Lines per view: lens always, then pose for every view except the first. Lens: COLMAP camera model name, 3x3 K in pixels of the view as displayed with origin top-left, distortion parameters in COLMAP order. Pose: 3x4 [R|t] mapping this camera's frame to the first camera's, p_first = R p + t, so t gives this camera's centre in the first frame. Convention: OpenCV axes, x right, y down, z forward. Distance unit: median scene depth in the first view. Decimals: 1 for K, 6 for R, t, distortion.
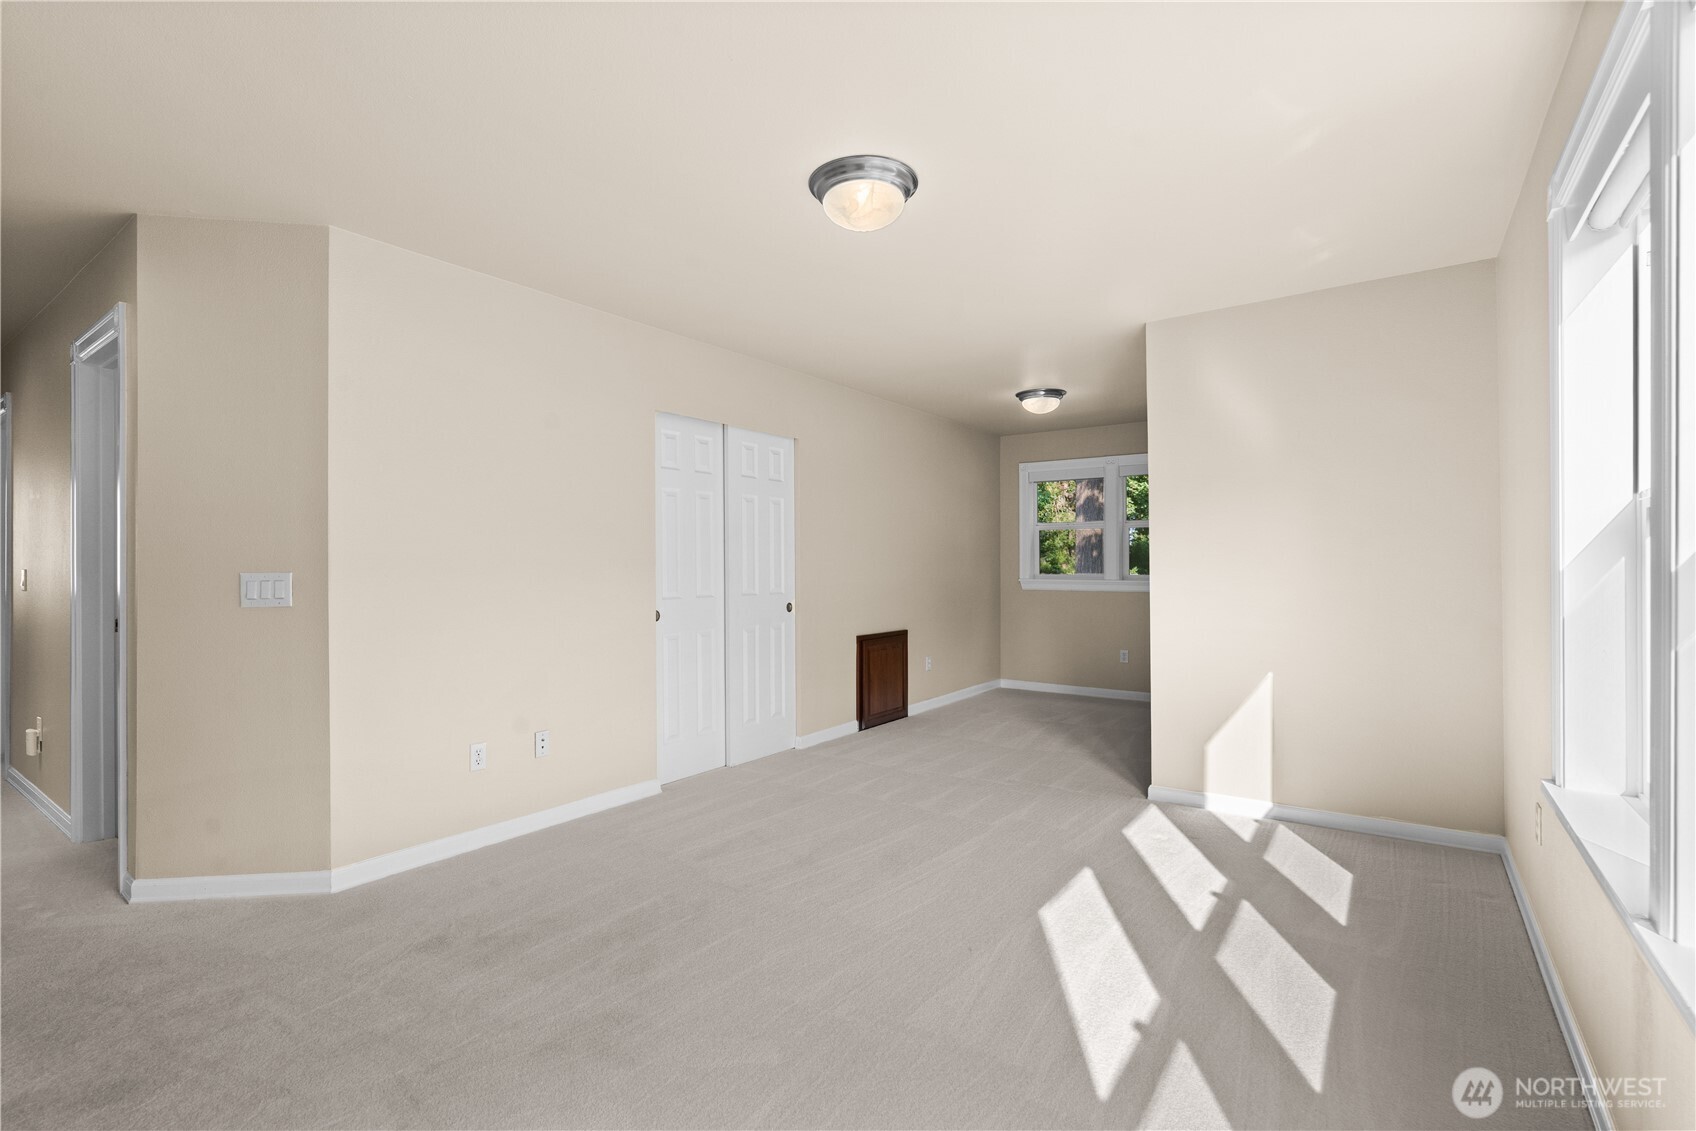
lens RADIAL K [[779.1, 0, 836.5], [0, 779.1, 569.8], [0, 0, 1]] dist [-0.000643, 0.000347]
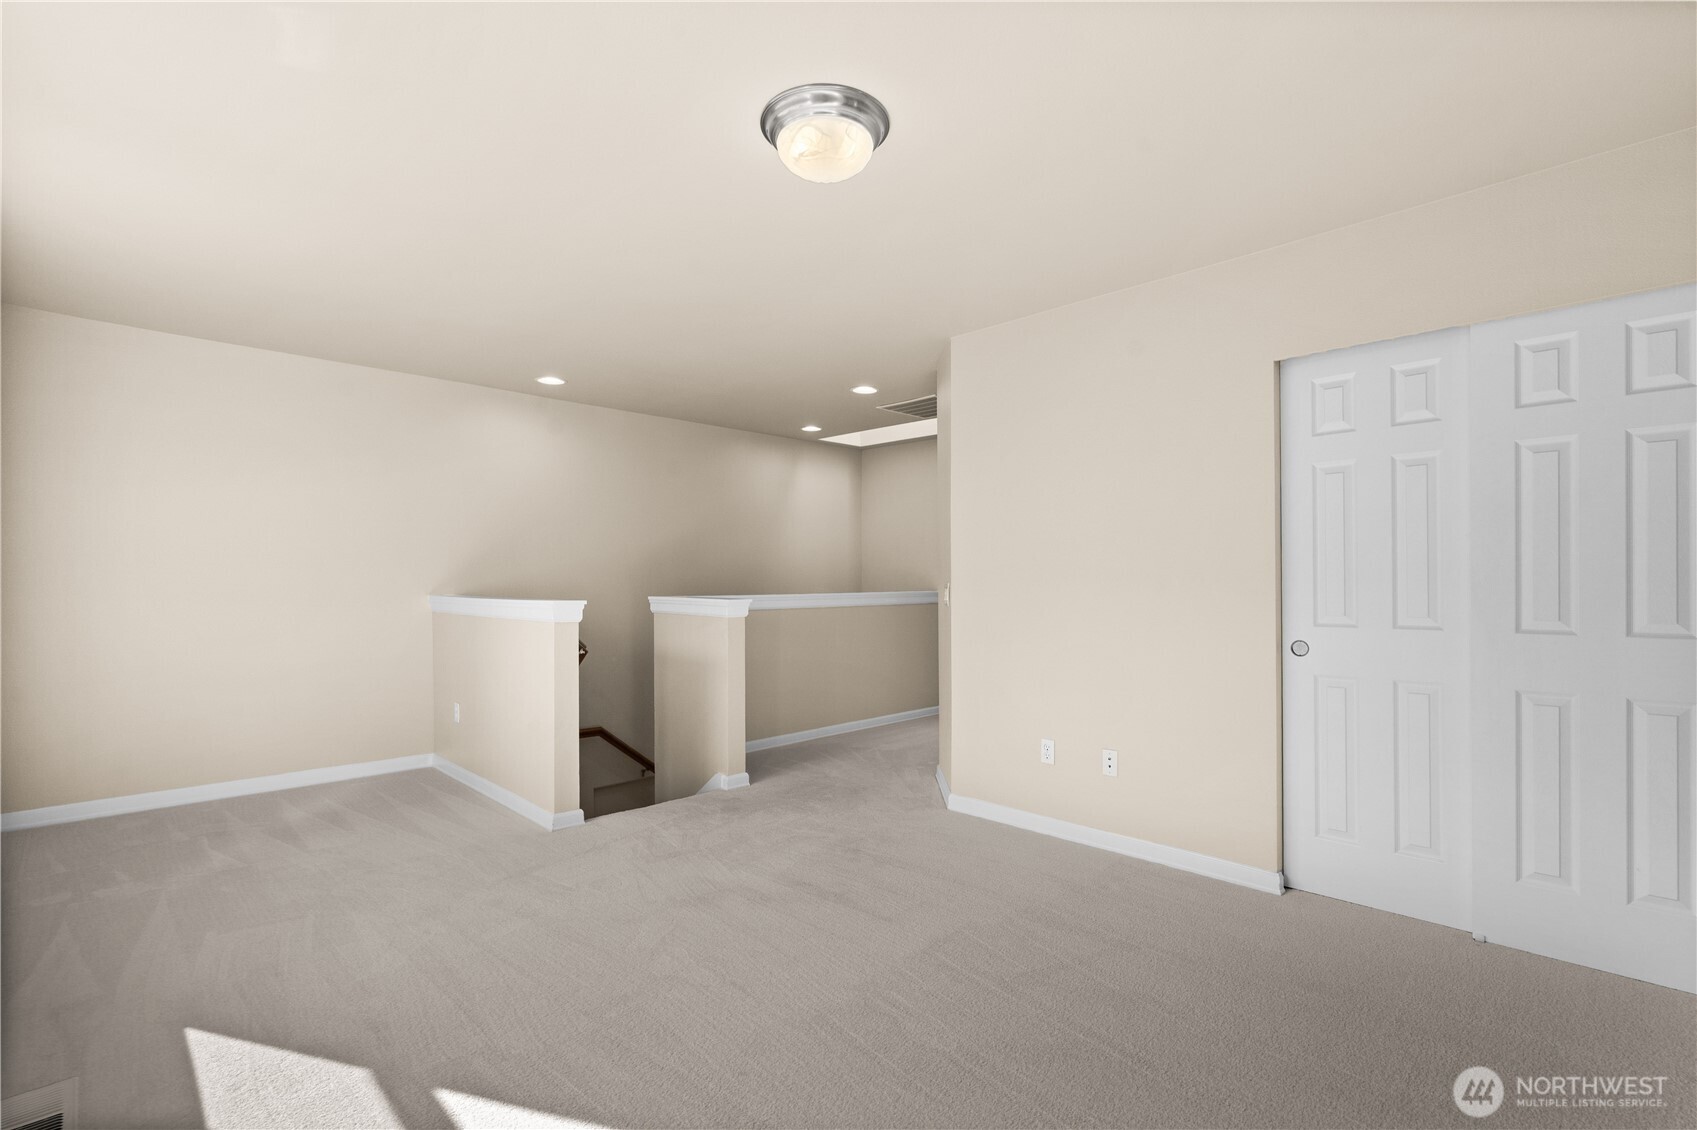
lens RADIAL K [[772.7, 0, 848.5], [0, 772.7, 565.0], [0, 0, 1]] dist [-0.018119, -0.000152]
pose [[-0.157561, -0.015954, -0.987380, 0.749448], [-0.000606, 0.999871, -0.016059, -0.006008], [0.987509, -0.001932, -0.157550, 1.017703]]
